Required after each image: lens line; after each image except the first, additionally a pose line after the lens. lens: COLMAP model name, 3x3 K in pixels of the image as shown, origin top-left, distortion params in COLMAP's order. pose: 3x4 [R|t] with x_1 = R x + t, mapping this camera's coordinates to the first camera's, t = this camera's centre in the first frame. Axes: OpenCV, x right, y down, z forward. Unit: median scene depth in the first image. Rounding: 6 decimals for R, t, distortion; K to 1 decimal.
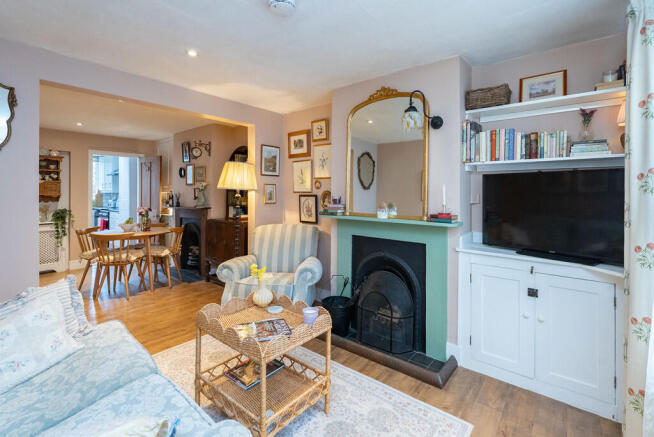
lens RADIAL K [[299.7, 0, 324.2], [0, 299.7, 195.1], [0, 0, 1]] dist [-0.003316, -0.000770]
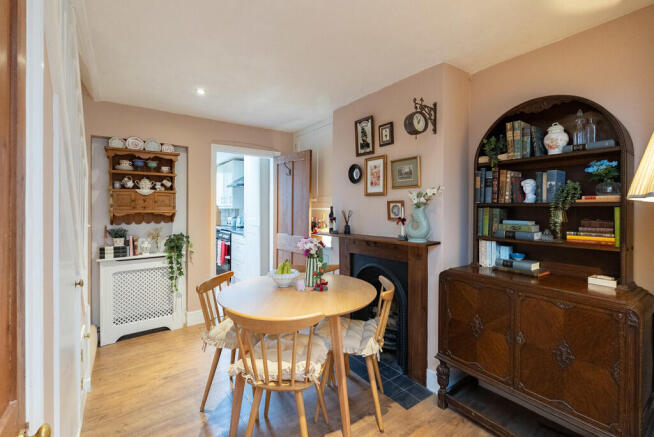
lens RADIAL K [[299.7, 0, 326.8], [0, 299.7, 213.4], [0, 0, 1]] dist [-0.003316, -0.000770]
pose [[0.963729, 0.006908, -0.266793, -0.389355], [-0.004241, 0.999935, 0.010571, -0.006494], [0.266848, -0.009056, 0.963696, 0.457902]]
